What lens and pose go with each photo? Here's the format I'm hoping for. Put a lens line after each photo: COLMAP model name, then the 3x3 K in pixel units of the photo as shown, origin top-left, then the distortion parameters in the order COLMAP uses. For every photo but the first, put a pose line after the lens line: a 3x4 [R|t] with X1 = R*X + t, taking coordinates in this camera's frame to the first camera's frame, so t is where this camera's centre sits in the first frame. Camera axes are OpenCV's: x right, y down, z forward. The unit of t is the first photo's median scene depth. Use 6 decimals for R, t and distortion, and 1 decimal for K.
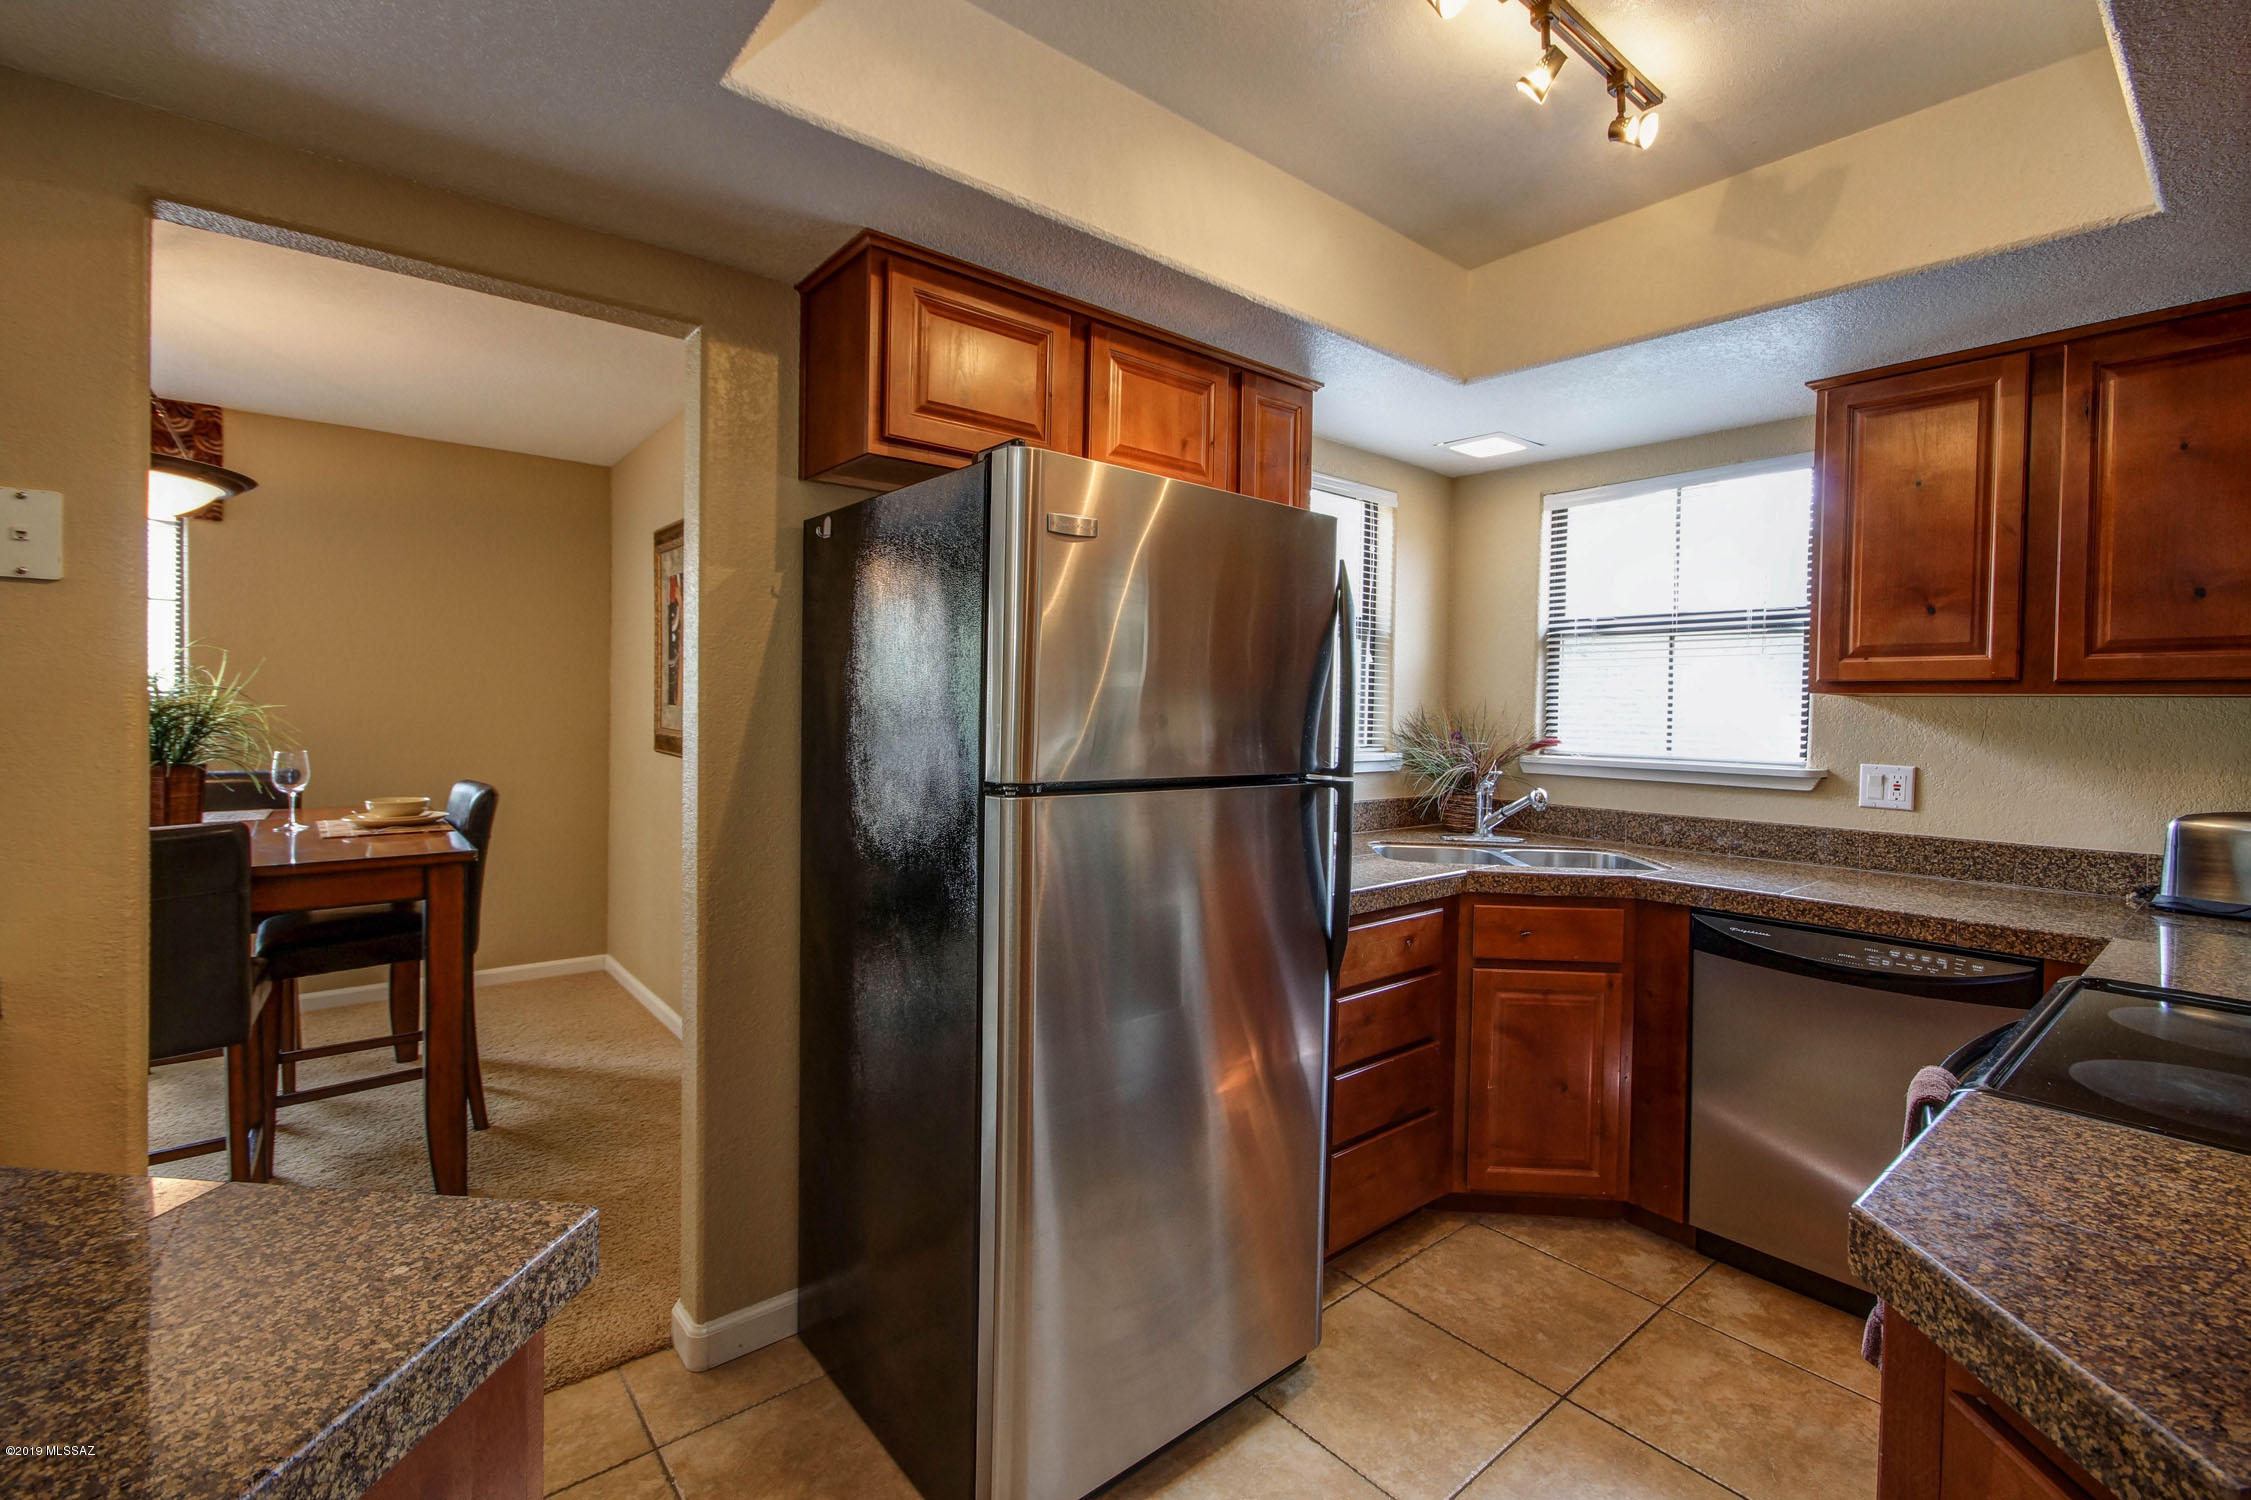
lens RADIAL K [[992.0, 0, 1126.1], [0, 992.0, 735.3], [0, 0, 1]] dist [-0.007832, 0.001001]
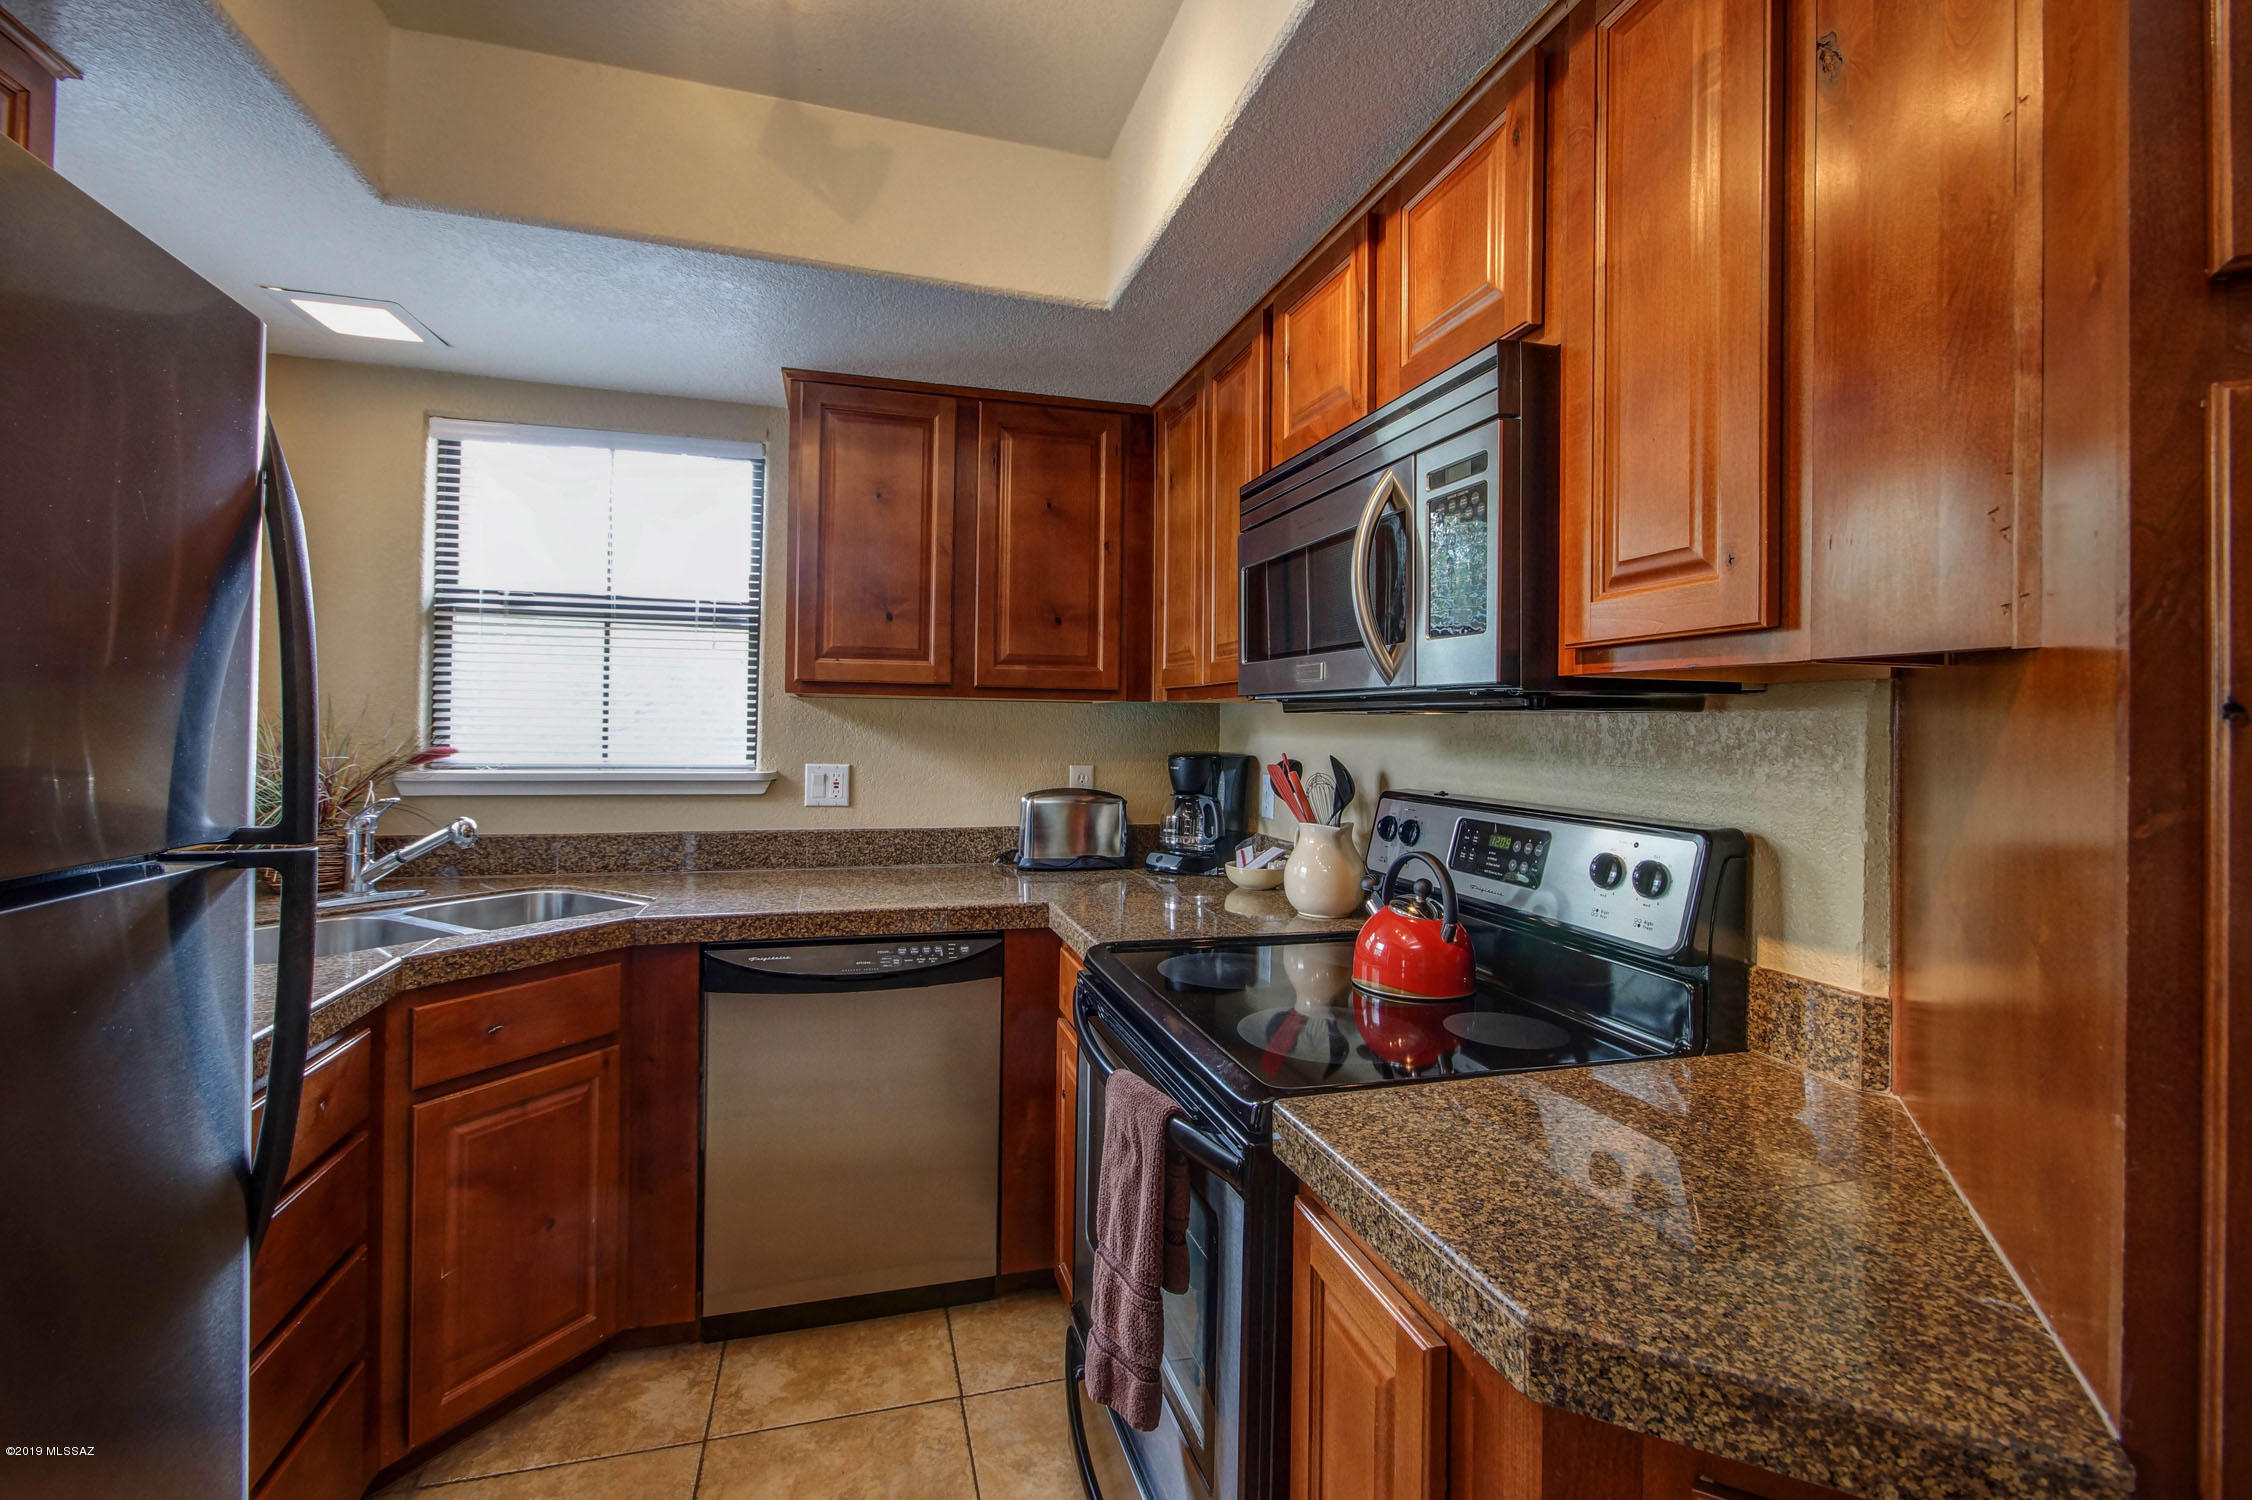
lens RADIAL K [[992.4, 0, 1131.0], [0, 992.4, 723.7], [0, 0, 1]] dist [-0.007832, 0.001001]
pose [[0.408903, -0.008061, 0.912542, -0.049054], [0.016896, 0.999856, 0.001261, -0.008716], [-0.912421, 0.014903, 0.408981, 0.315413]]
